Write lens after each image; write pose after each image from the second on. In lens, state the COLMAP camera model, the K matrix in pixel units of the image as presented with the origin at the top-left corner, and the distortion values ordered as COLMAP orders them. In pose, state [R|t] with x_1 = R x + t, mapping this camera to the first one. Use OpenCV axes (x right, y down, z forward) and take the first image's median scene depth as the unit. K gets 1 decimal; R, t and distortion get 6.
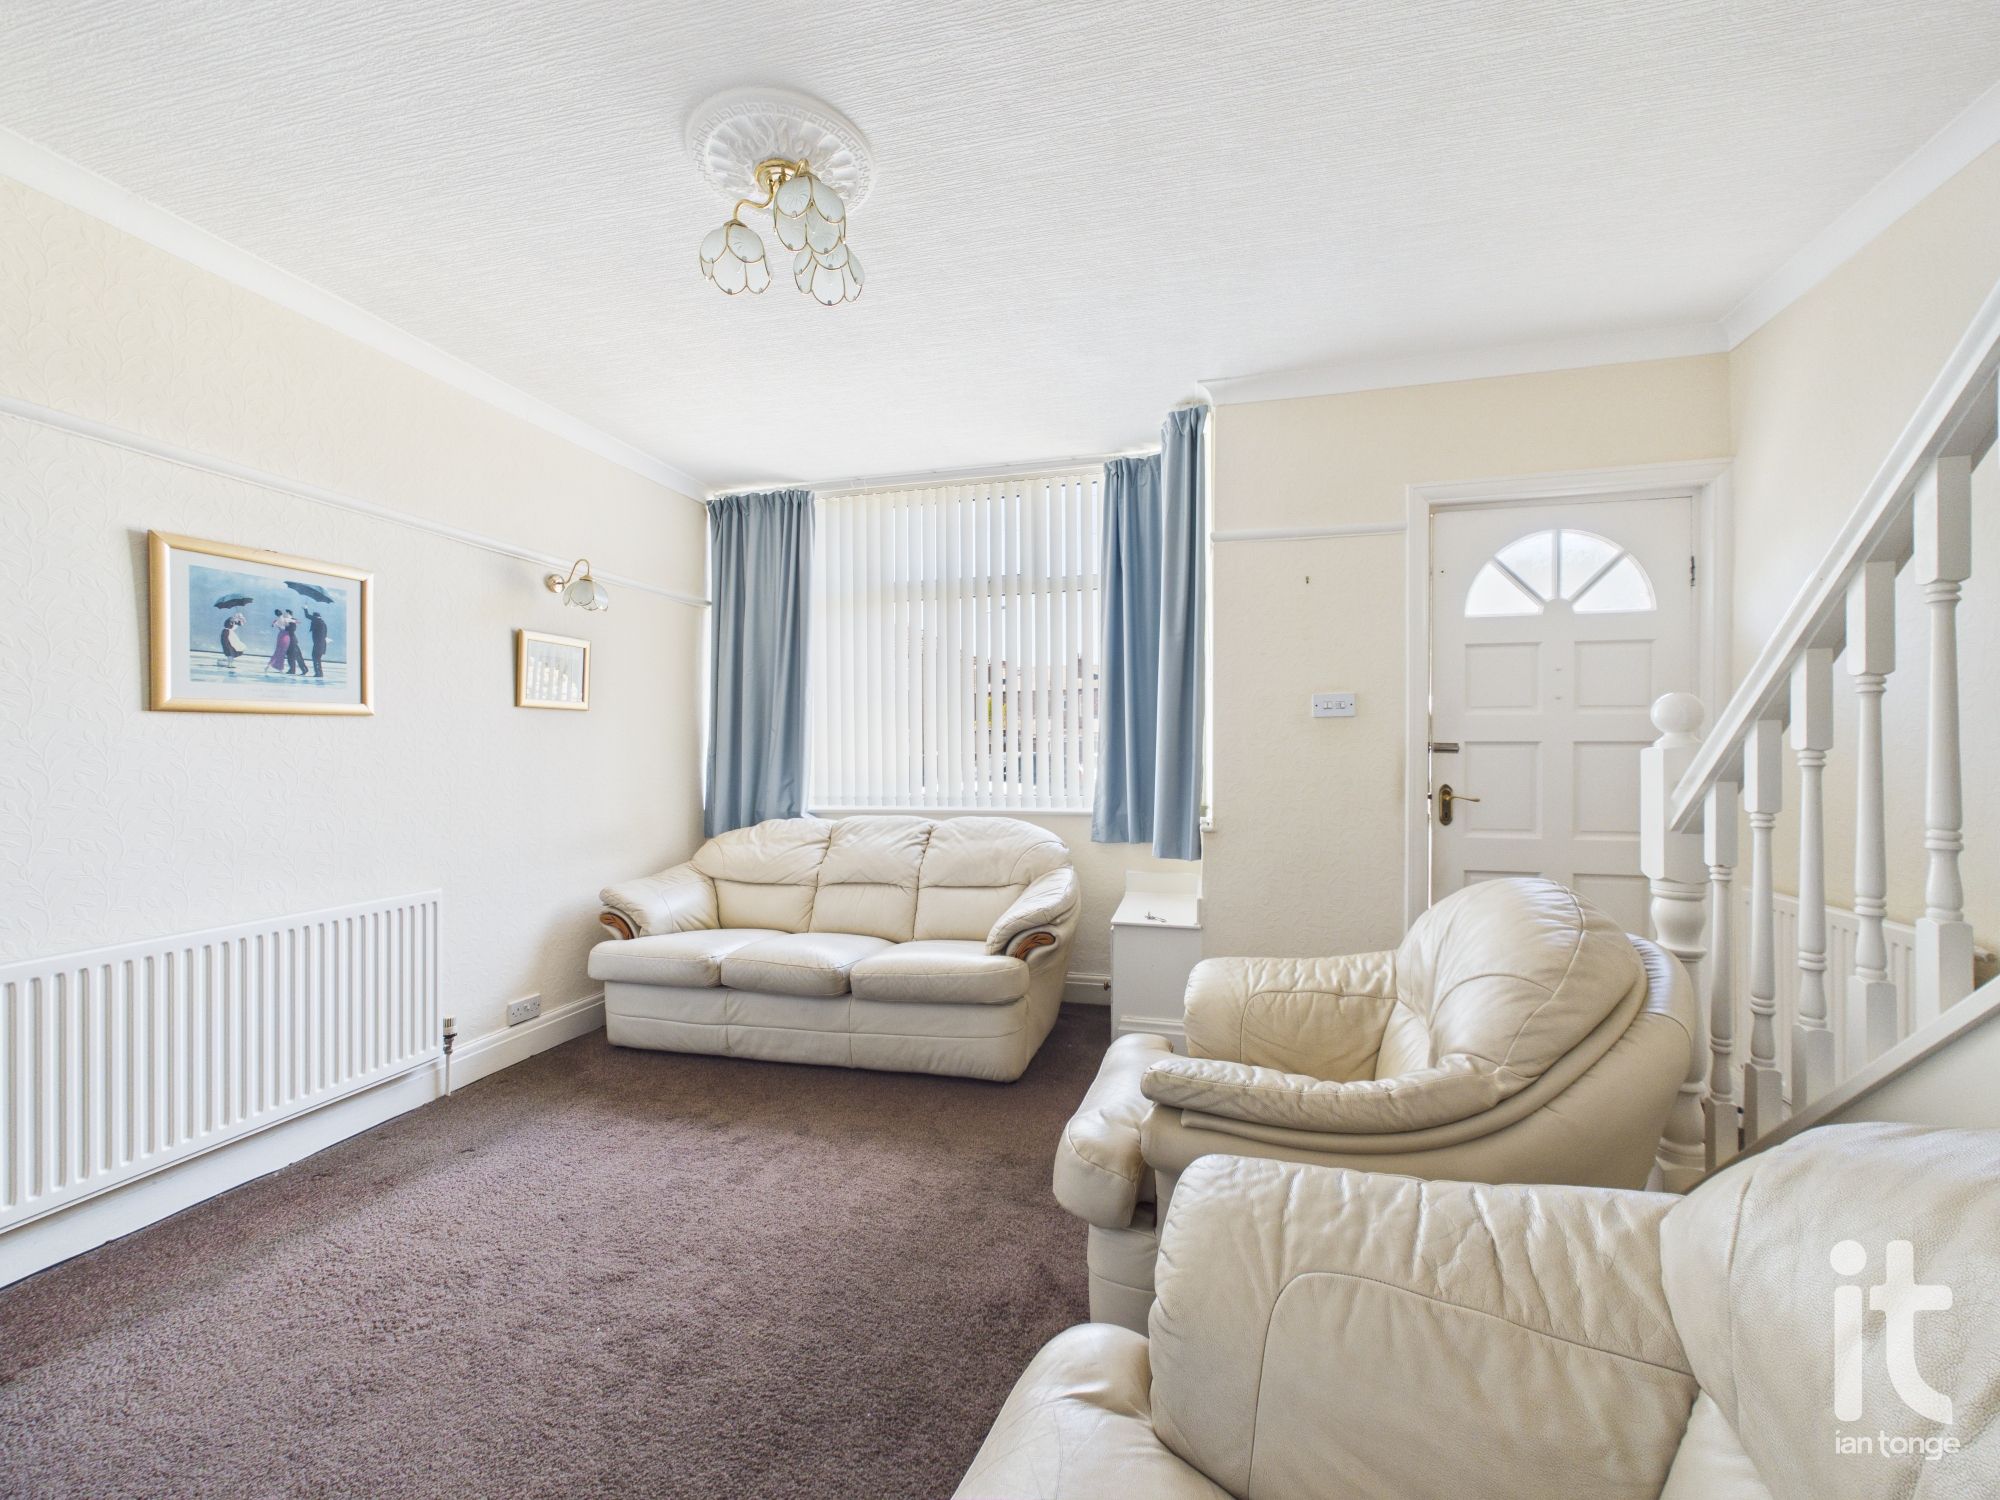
lens RADIAL K [[804.6, 0, 1002.8], [0, 804.6, 747.5], [0, 0, 1]] dist [0.000349, -0.000184]
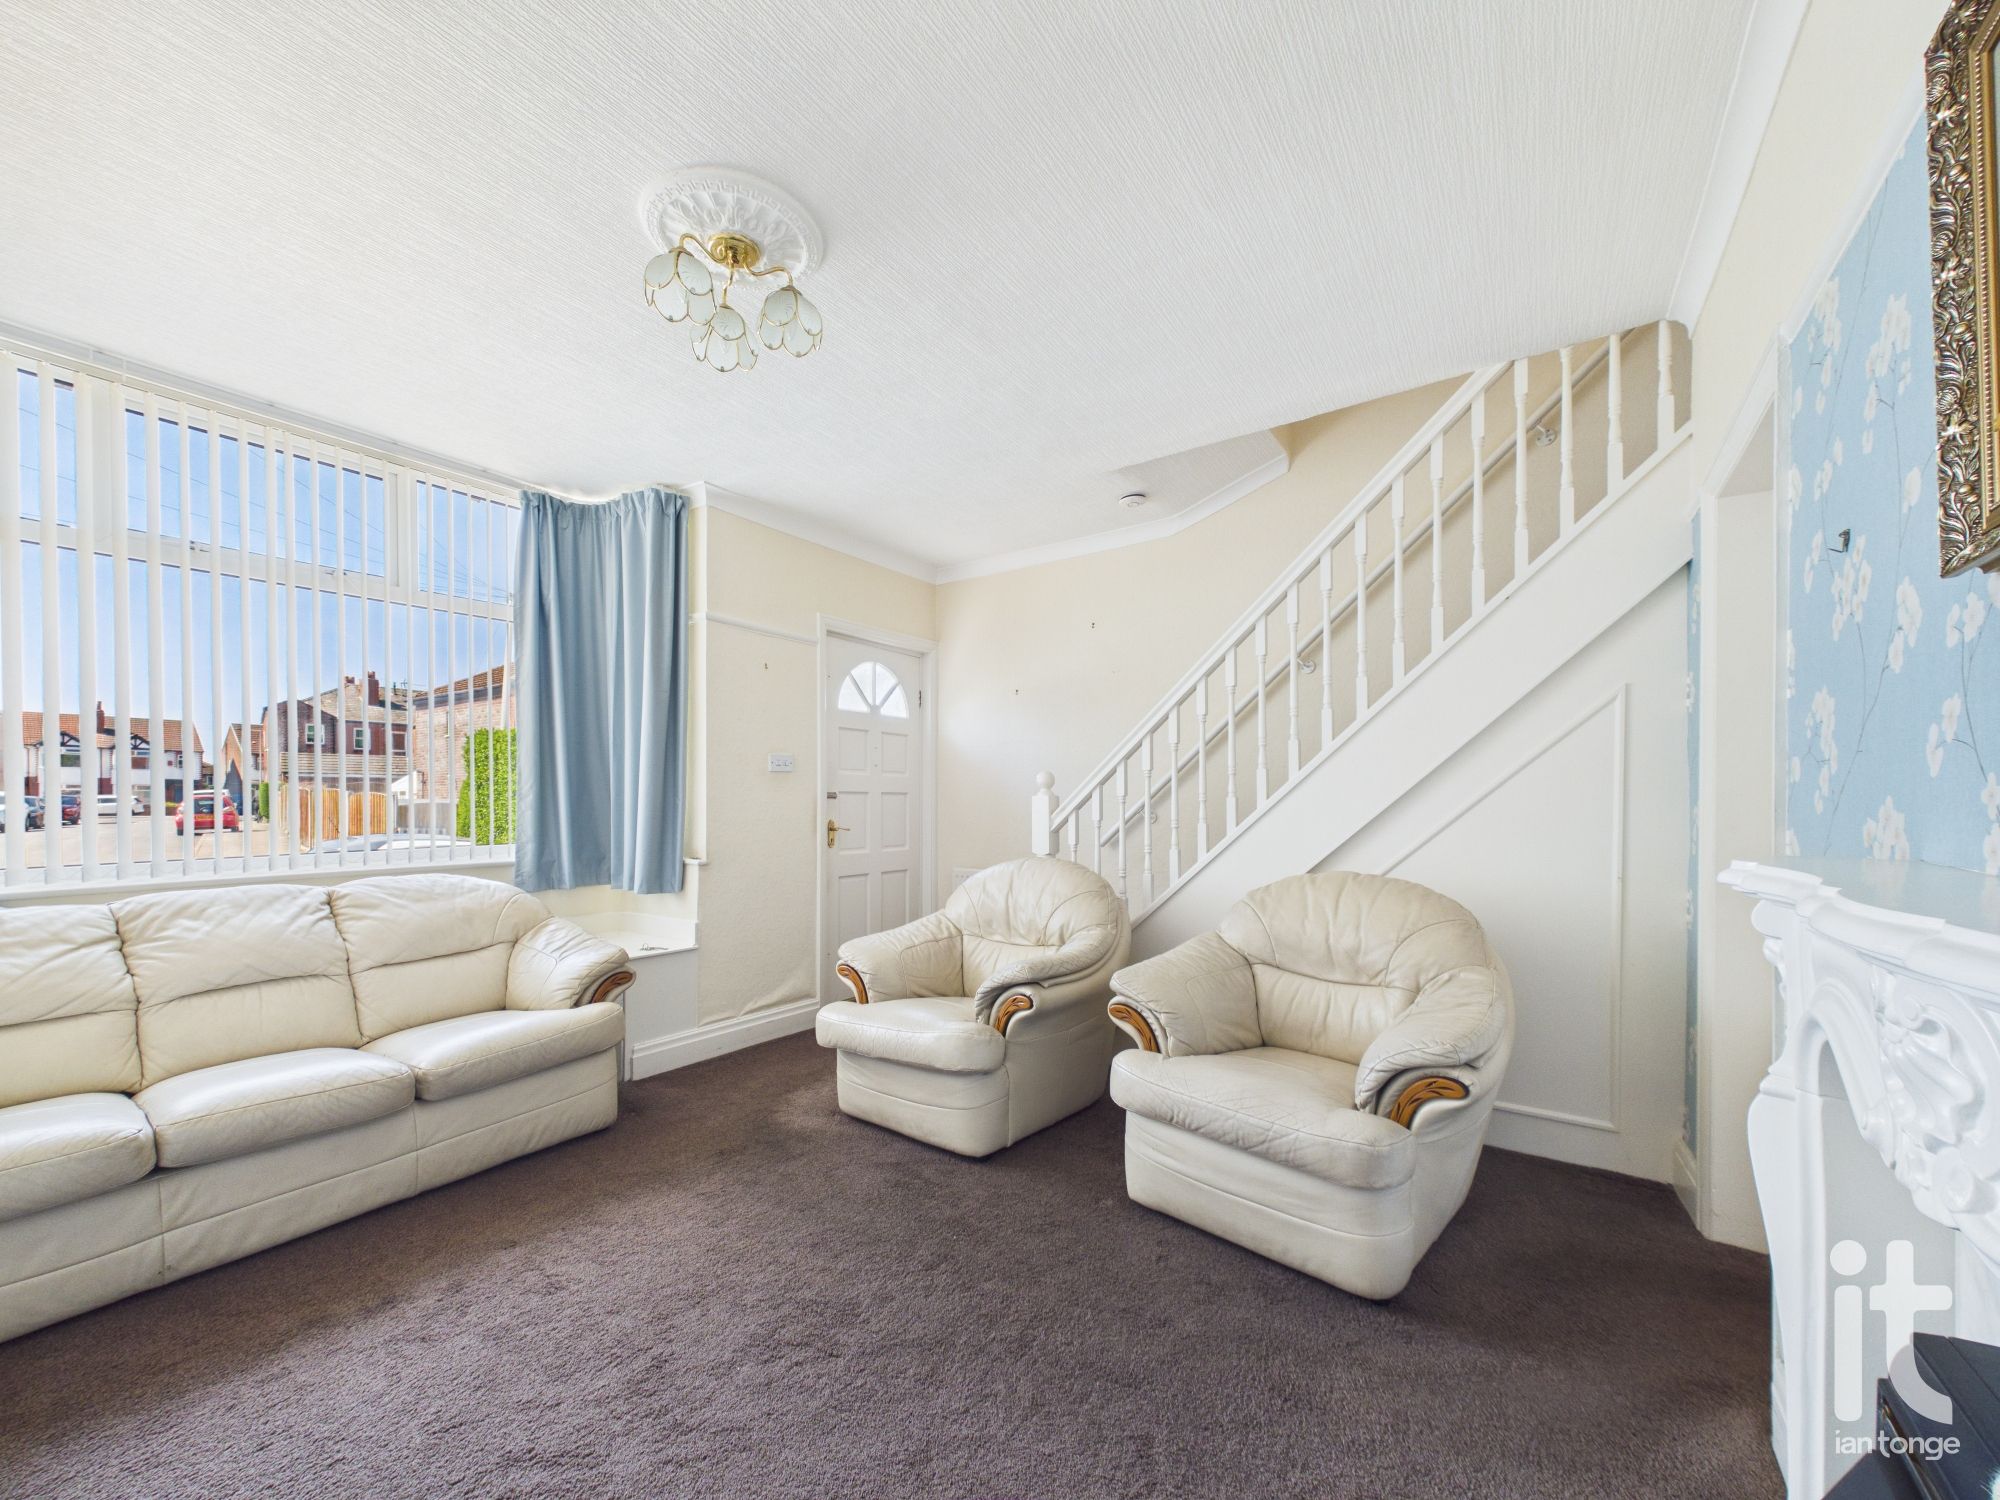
lens RADIAL K [[801.9, 0, 998.0], [0, 801.9, 800.8], [0, 0, 1]] dist [0.000740, 0.000253]
pose [[0.346092, 0.003095, 0.938195, -0.818999], [-0.006628, 0.999978, -0.000853, 0.010650], [-0.938177, -0.005923, 0.346105, 0.220073]]
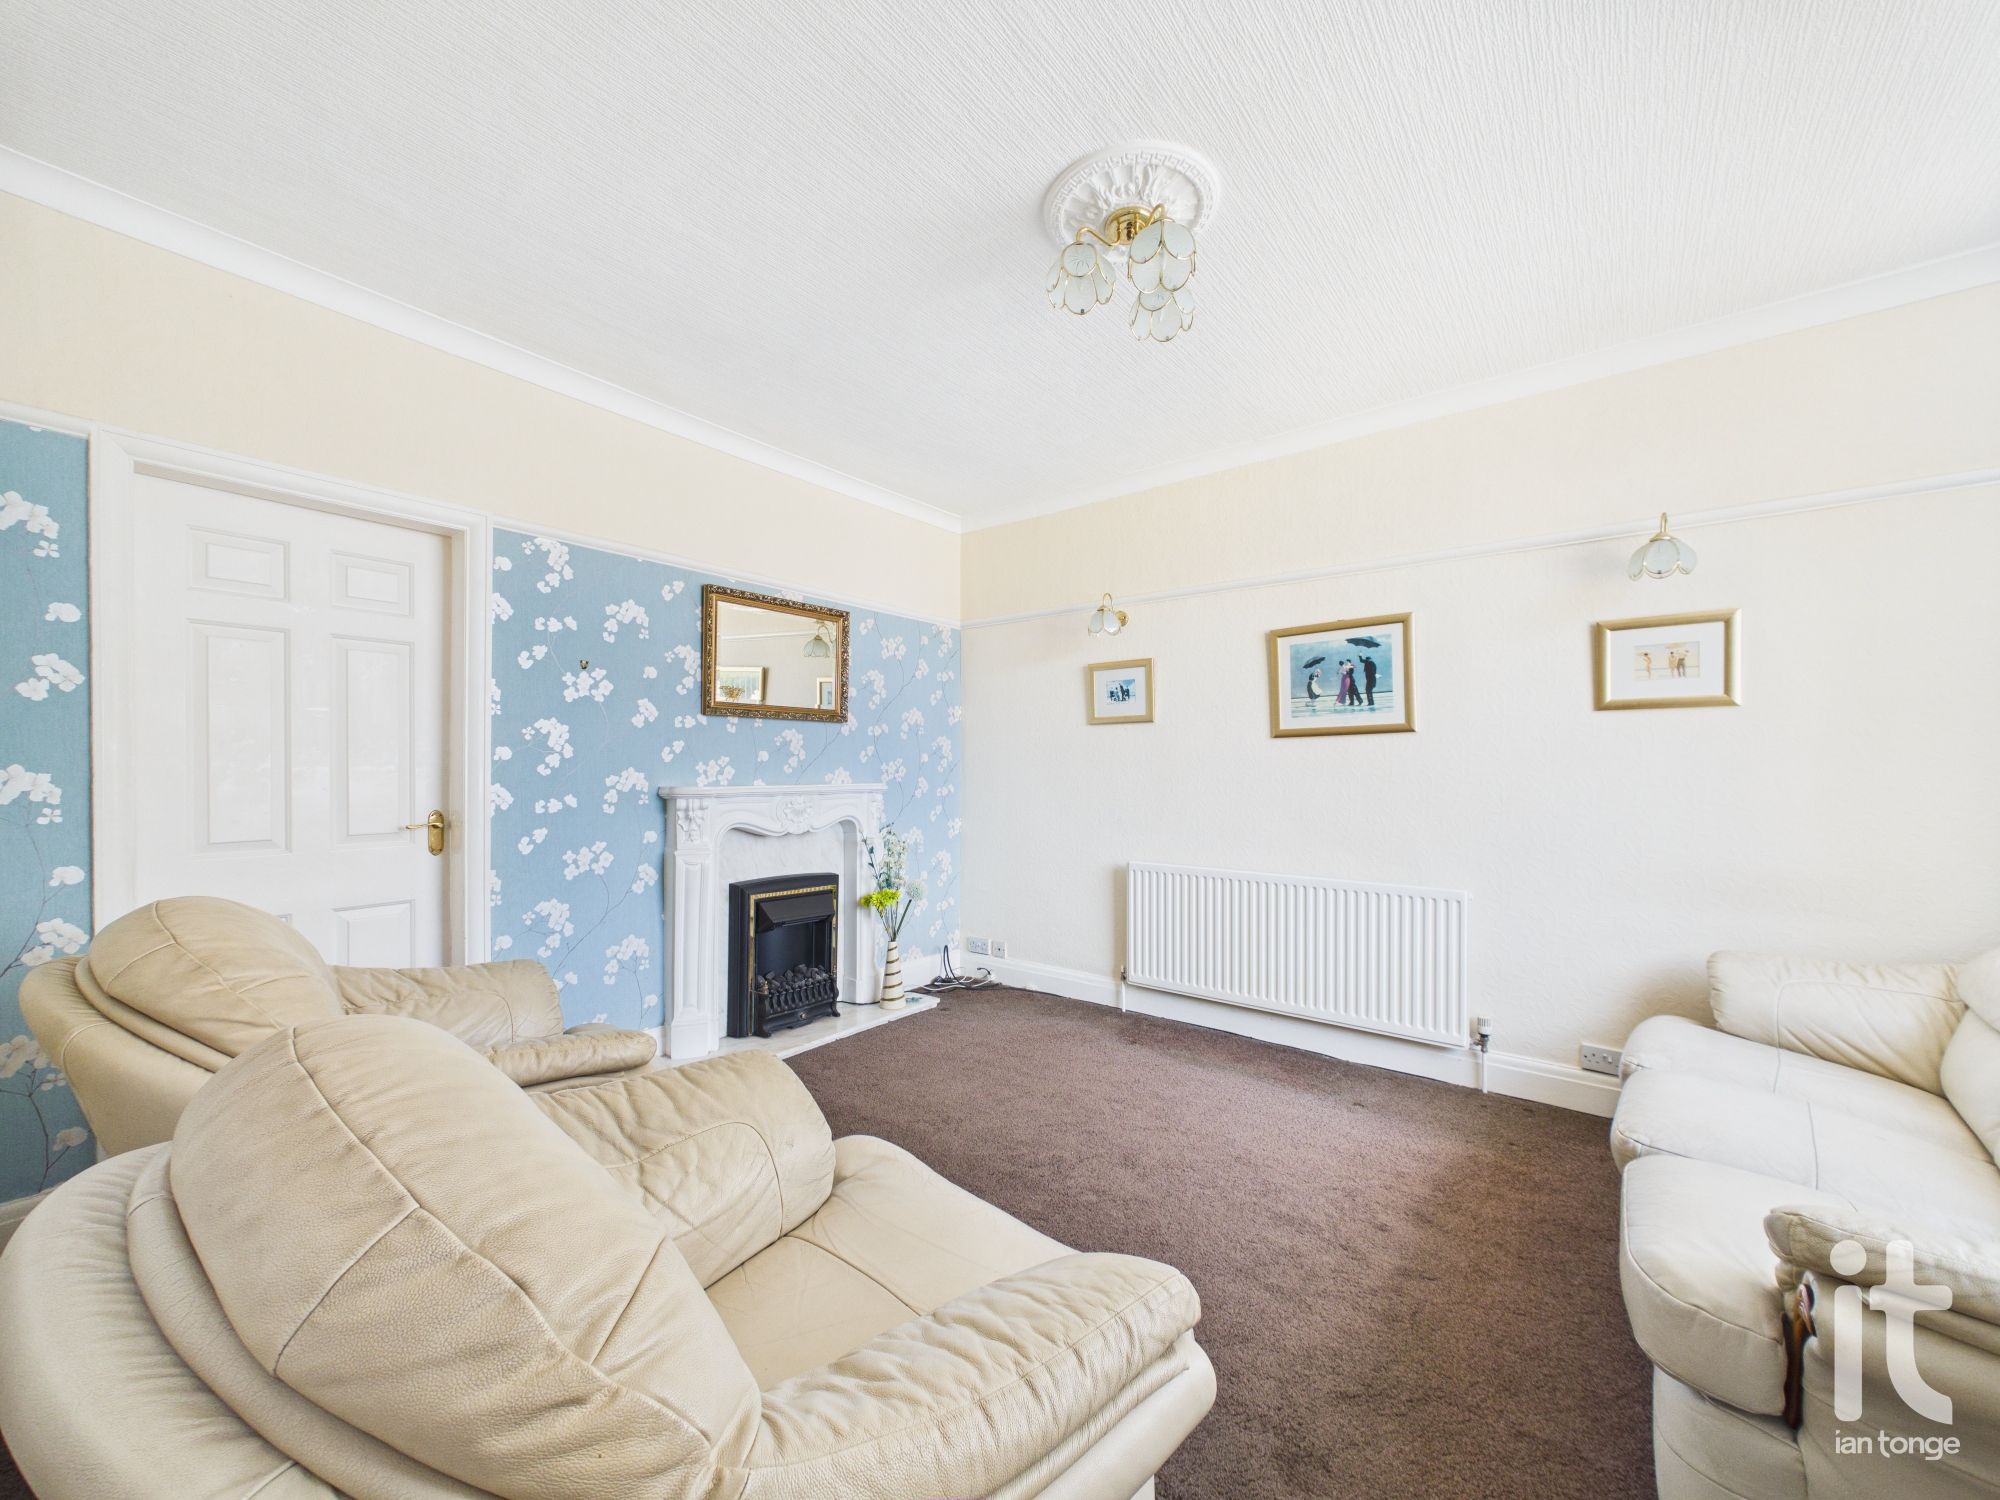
lens RADIAL K [[808.1, 0, 997.1], [0, 808.1, 769.1], [0, 0, 1]] dist [0.000213, -0.000011]
pose [[-0.415096, 0.008834, -0.909735, 0.557116], [0.003984, 0.999961, 0.007893, 0.003152], [0.909769, -0.000348, -0.415115, 0.917516]]
